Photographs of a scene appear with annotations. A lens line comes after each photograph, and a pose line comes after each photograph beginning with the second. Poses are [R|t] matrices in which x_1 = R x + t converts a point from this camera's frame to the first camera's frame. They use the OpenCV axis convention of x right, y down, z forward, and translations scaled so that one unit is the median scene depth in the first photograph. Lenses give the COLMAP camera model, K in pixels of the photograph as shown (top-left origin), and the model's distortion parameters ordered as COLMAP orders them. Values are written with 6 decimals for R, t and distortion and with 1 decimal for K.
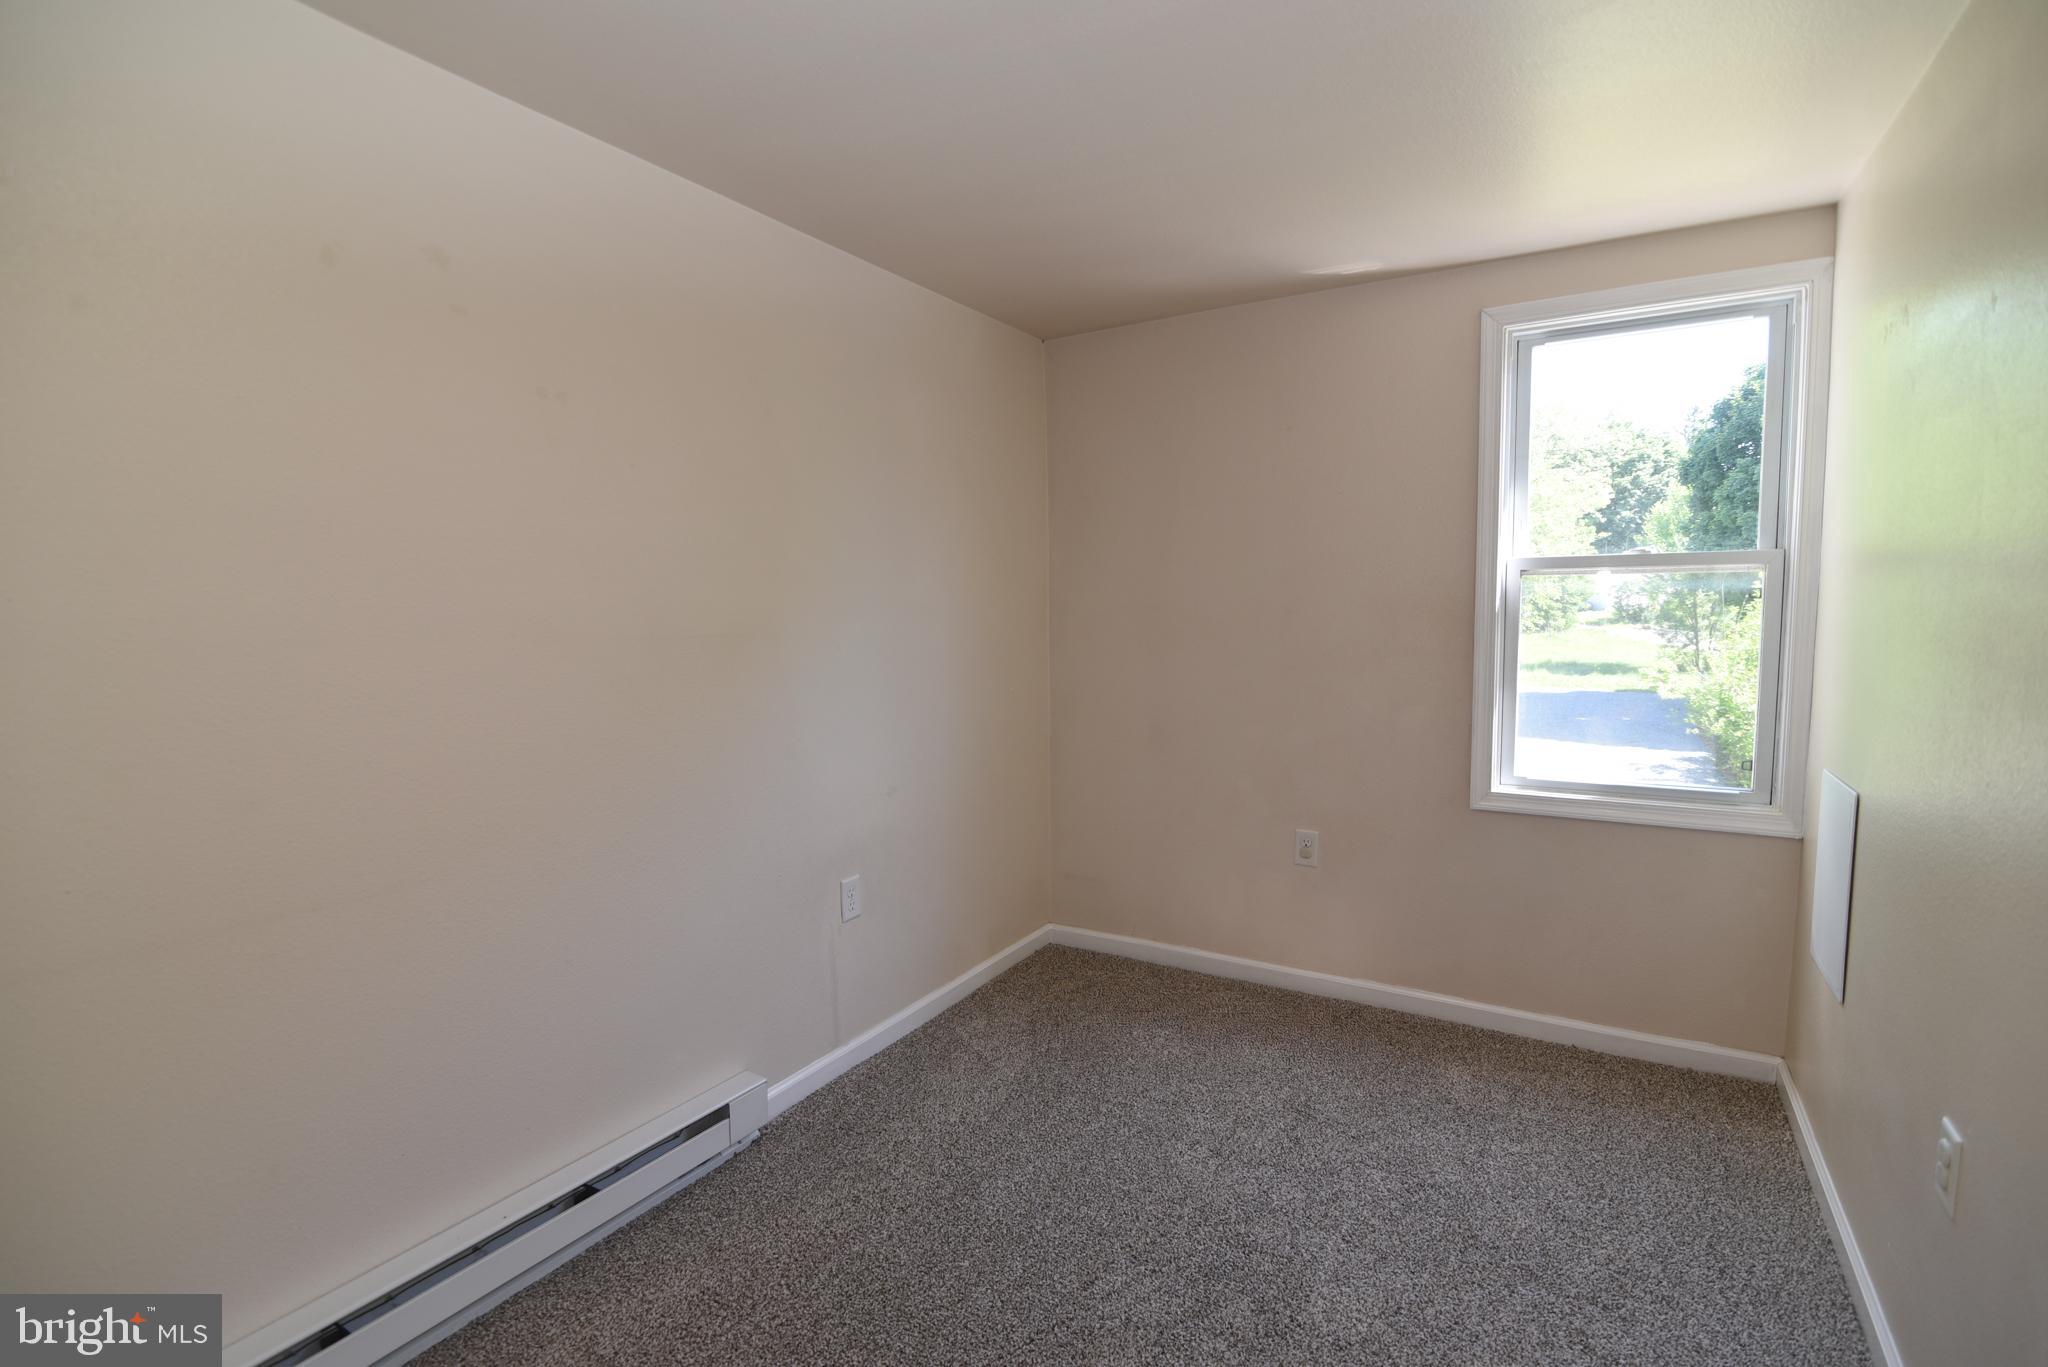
lens RADIAL K [[938.7, 0, 1017.9], [0, 938.7, 685.7], [0, 0, 1]] dist [-0.029918, 0.000610]
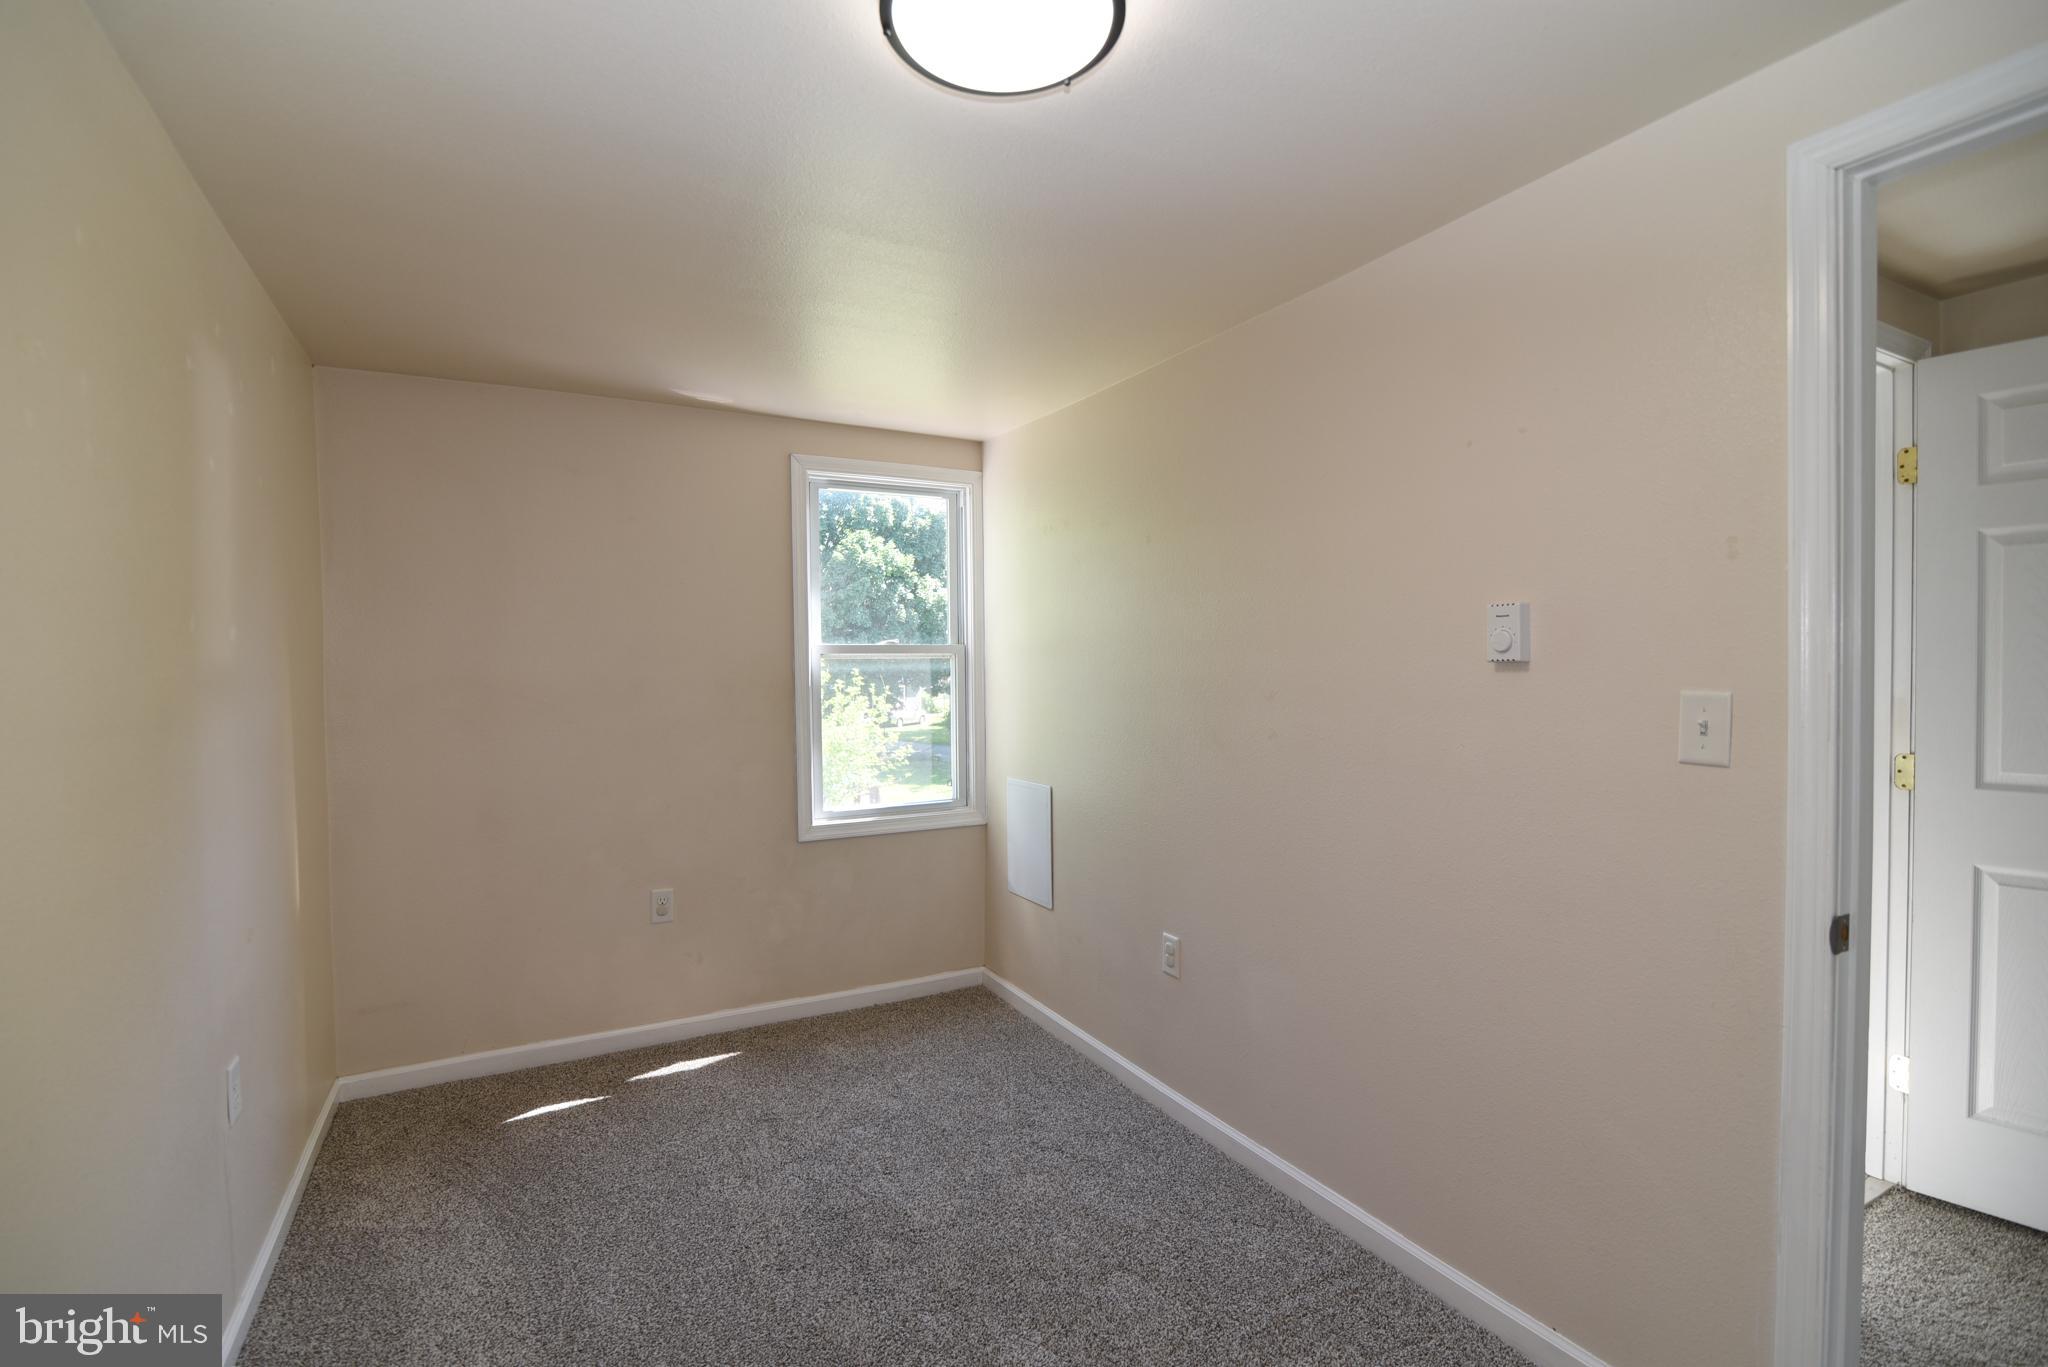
lens RADIAL K [[938.7, 0, 1017.9], [0, 938.7, 685.7], [0, 0, 1]] dist [-0.029918, 0.000610]
pose [[0.491348, -0.006225, 0.870941, -0.506979], [0.076596, 0.996409, -0.036090, -0.010886], [-0.867589, 0.084444, 0.490060, 0.114215]]
